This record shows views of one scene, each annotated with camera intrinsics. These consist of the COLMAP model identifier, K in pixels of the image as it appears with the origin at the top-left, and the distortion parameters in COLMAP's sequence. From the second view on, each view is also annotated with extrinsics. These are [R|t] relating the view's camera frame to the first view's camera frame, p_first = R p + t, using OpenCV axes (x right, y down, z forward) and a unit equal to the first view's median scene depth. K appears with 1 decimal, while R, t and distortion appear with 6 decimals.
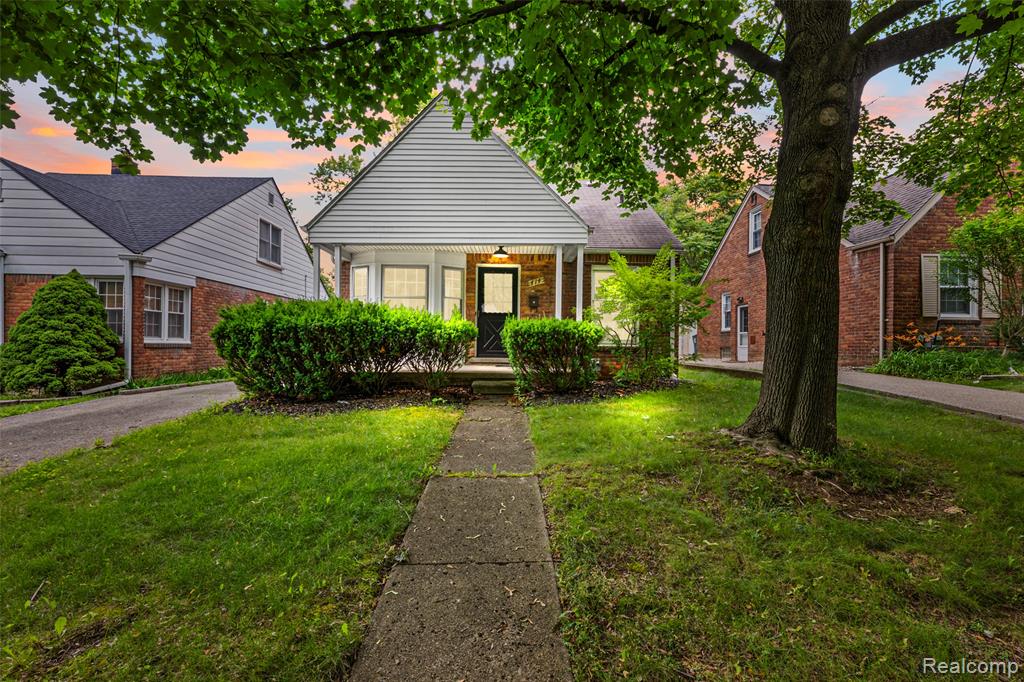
lens RADIAL K [[451.7, 0, 509.9], [0, 451.7, 344.3], [0, 0, 1]] dist [0.003083, -0.000795]
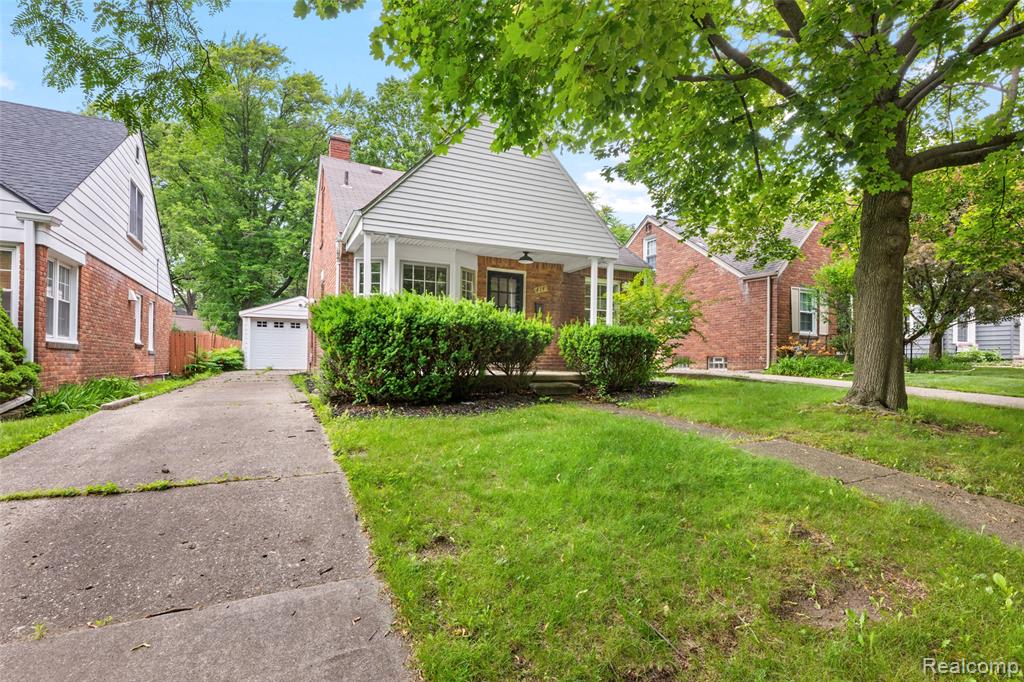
lens RADIAL K [[497.1, 0, 508.9], [0, 497.1, 361.0], [0, 0, 1]] dist [0.000383, -0.000209]
pose [[0.907464, 0.002548, 0.420122, -0.519924], [-0.004658, 0.999981, 0.003998, 0.023204], [-0.420104, -0.005585, 0.907459, -0.001543]]
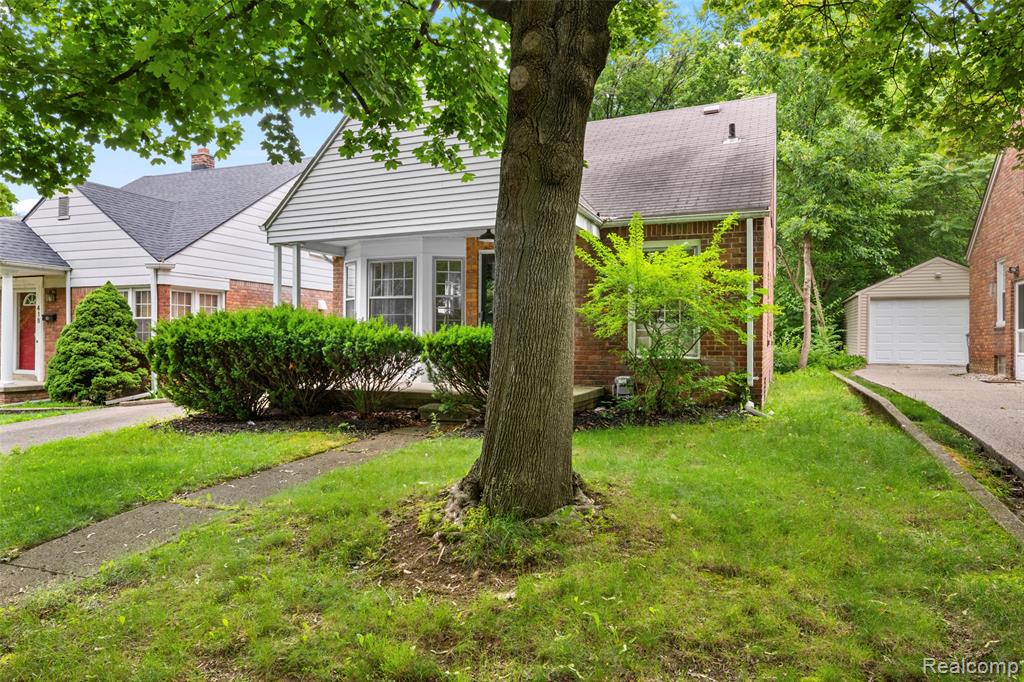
lens RADIAL K [[663.2, 0, 512.4], [0, 663.2, 339.3], [0, 0, 1]] dist [-0.003293, -0.003769]
pose [[0.920957, -0.006730, -0.389606, 0.448662], [0.004571, 0.999969, -0.006469, -0.020811], [0.389638, 0.004177, 0.920959, -0.017547]]
